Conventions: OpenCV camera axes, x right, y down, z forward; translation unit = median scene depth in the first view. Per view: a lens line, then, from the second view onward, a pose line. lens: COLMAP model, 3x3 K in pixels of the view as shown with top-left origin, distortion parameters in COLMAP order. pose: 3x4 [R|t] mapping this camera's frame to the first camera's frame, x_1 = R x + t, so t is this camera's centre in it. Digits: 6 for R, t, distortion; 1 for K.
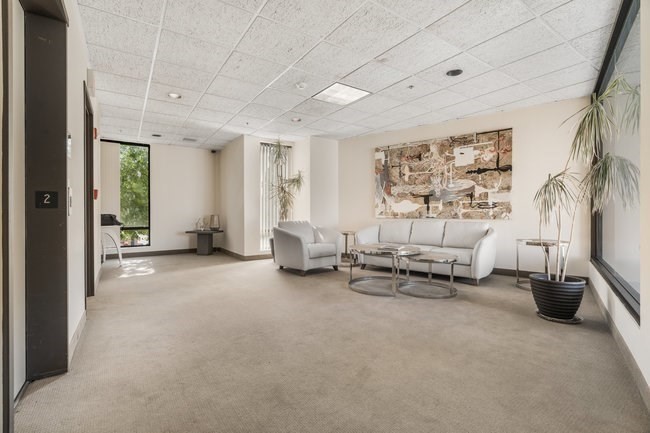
lens RADIAL K [[307.5, 0, 323.2], [0, 307.5, 214.4], [0, 0, 1]] dist [-0.011746, 0.001834]
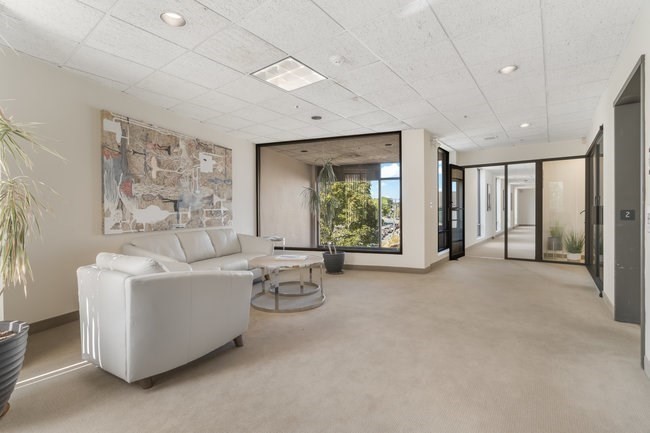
lens RADIAL K [[307.5, 0, 324.1], [0, 307.5, 213.7], [0, 0, 1]] dist [-0.011746, 0.001834]
pose [[-0.352928, -0.004231, 0.935641, -0.570891], [0.016426, 0.999808, 0.010717, -0.031000], [-0.935506, 0.019151, -0.352791, 0.956139]]
